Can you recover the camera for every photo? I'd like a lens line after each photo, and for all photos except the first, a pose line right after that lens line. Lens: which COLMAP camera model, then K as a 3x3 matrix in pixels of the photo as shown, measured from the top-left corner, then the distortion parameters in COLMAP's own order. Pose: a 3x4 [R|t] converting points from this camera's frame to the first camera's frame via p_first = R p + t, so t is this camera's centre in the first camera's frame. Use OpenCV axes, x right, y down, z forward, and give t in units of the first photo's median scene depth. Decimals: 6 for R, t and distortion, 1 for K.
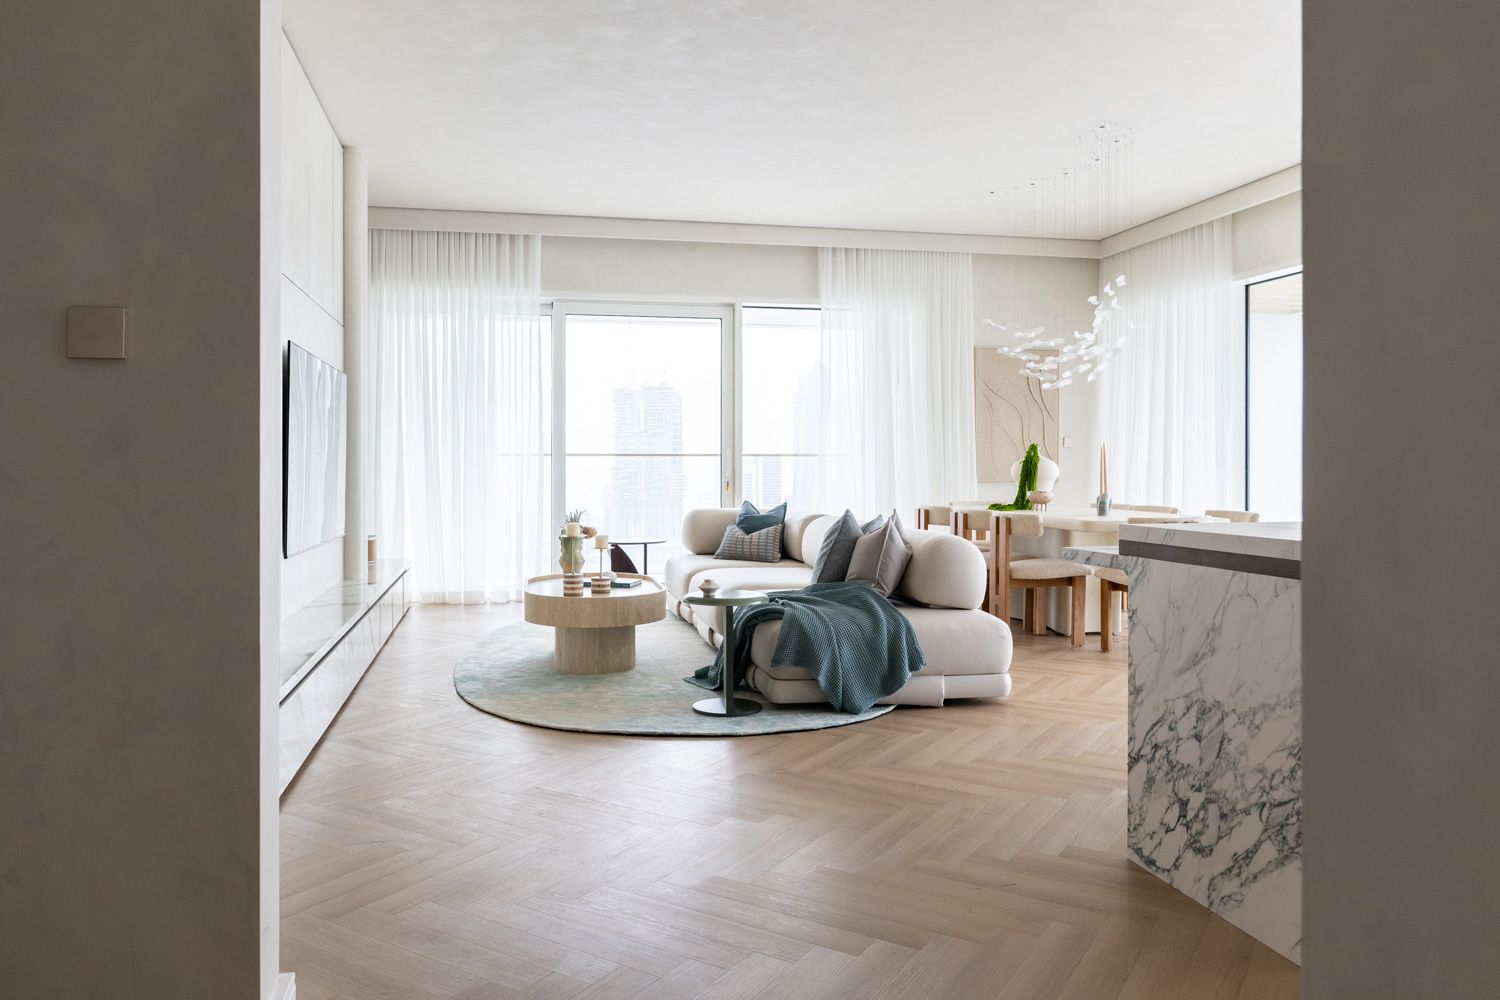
lens RADIAL K [[1014.9, 0, 750.0], [0, 1014.9, 500.0], [0, 0, 1]] dist [-0.000211, -0.001766]
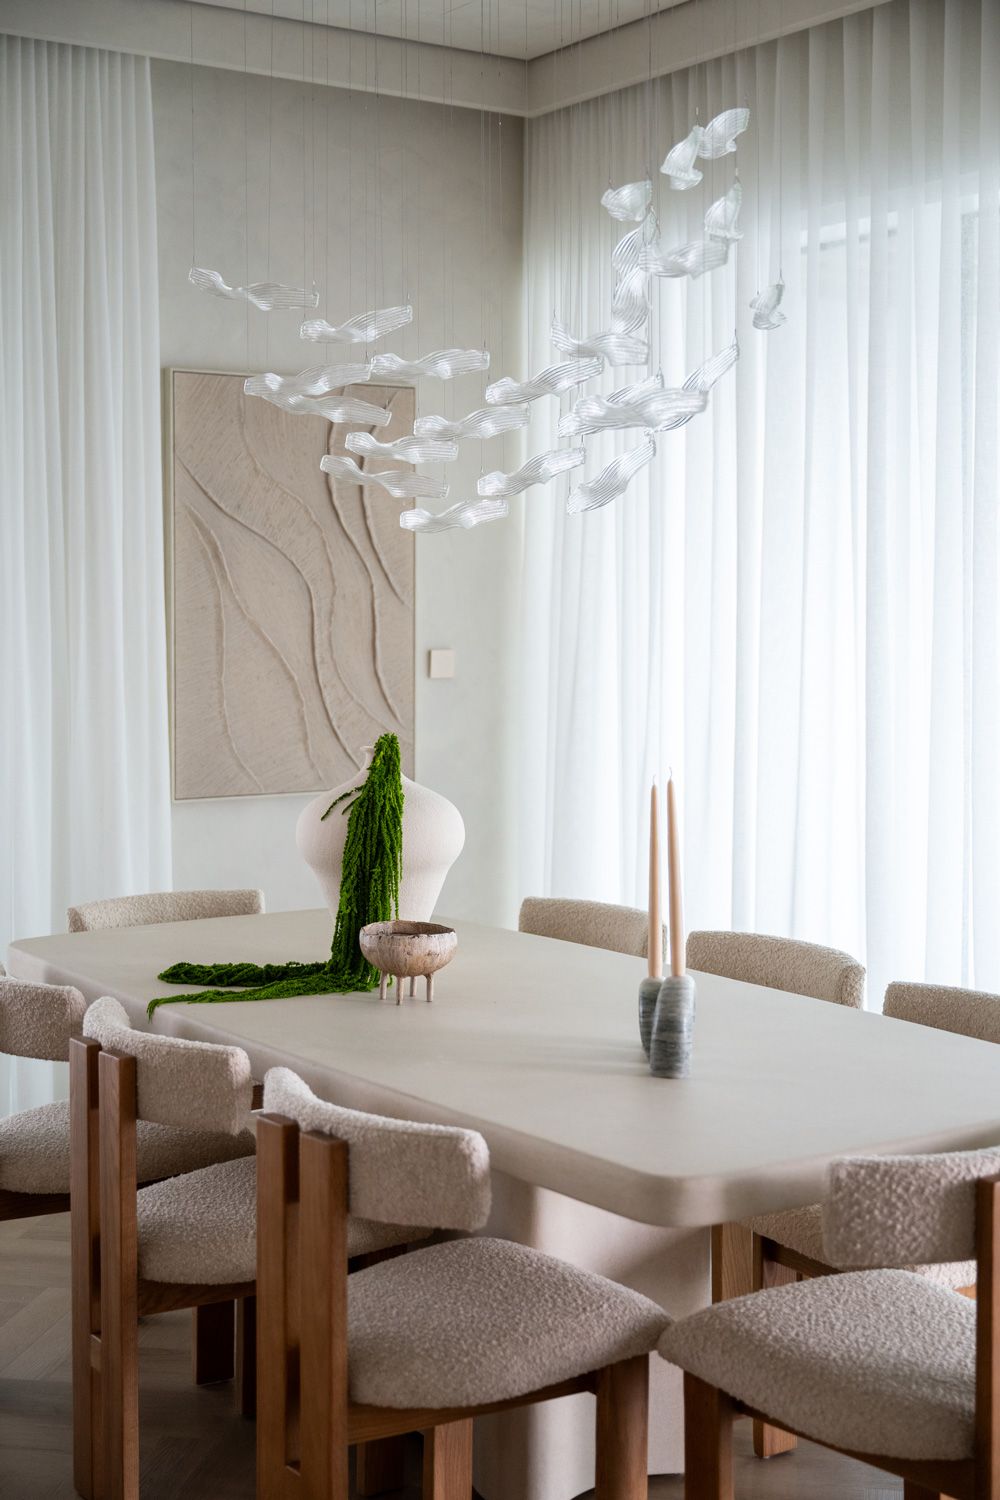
lens RADIAL K [[1998.6, 0, 500.0], [0, 1998.6, 750.0], [0, 0, 1]] dist [-0.016987, 0.018199]
pose [[0.928383, -0.026316, 0.370691, 0.135249], [0.010158, 0.998914, 0.045475, -0.092842], [-0.371485, -0.038453, 0.927642, 0.600816]]
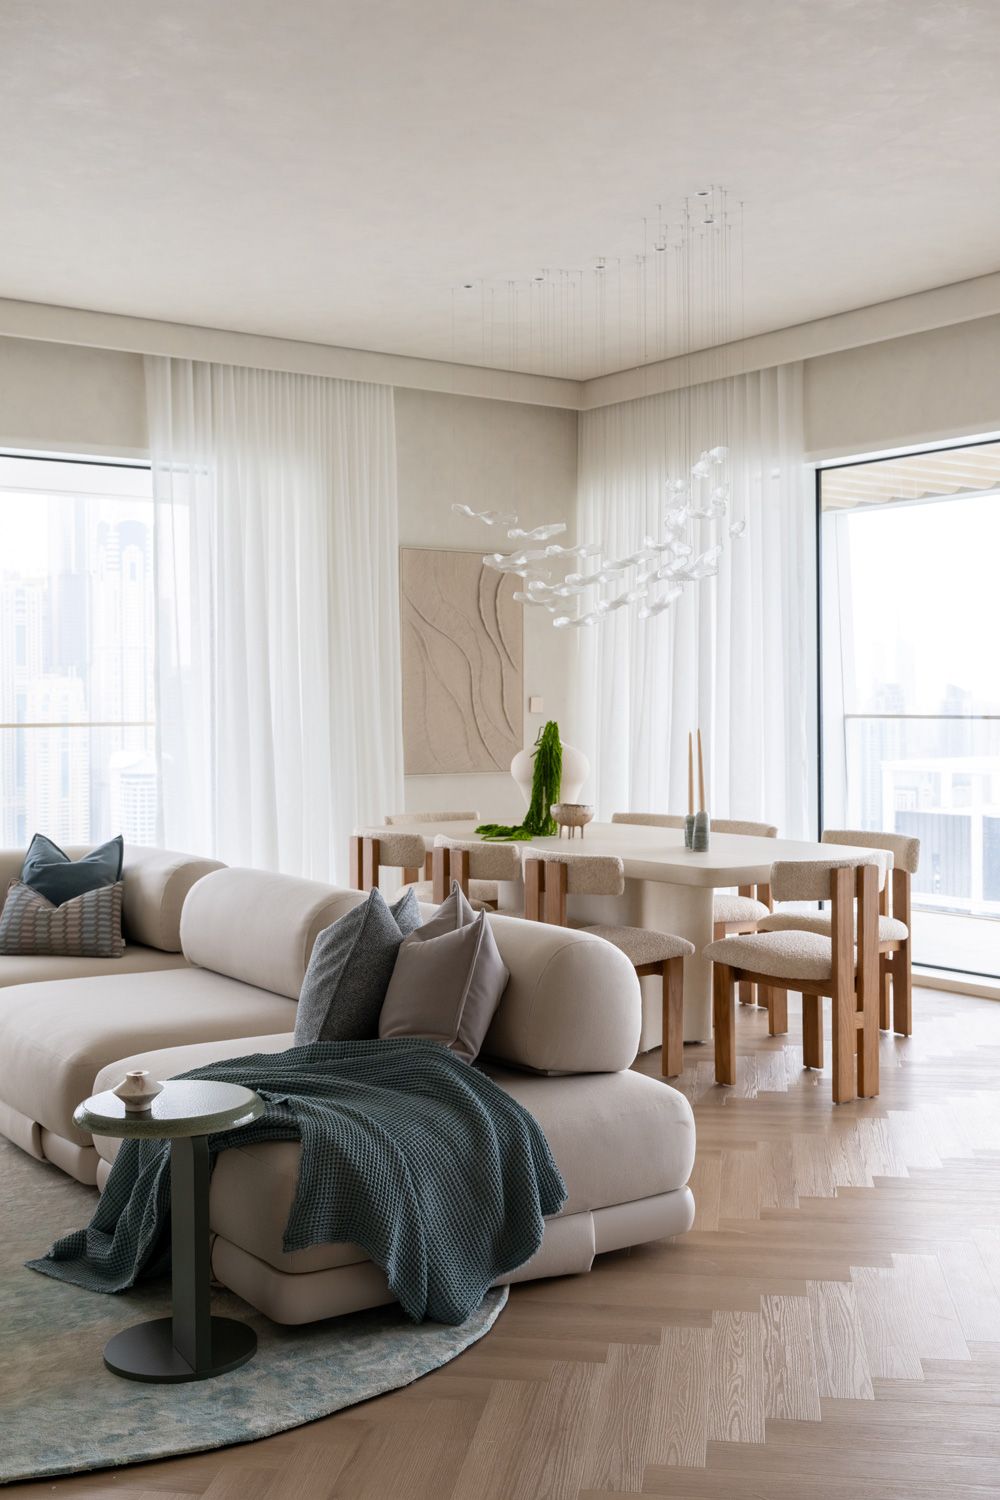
lens RADIAL K [[1544.9, 0, 500.0], [0, 1544.9, 750.0], [0, 0, 1]] dist [-0.006738, 0.001446]
pose [[0.918135, -0.015846, 0.395952, -0.125417], [0.016501, 0.999862, 0.001751, -0.050281], [-0.395925, 0.004926, 0.918270, 0.234090]]
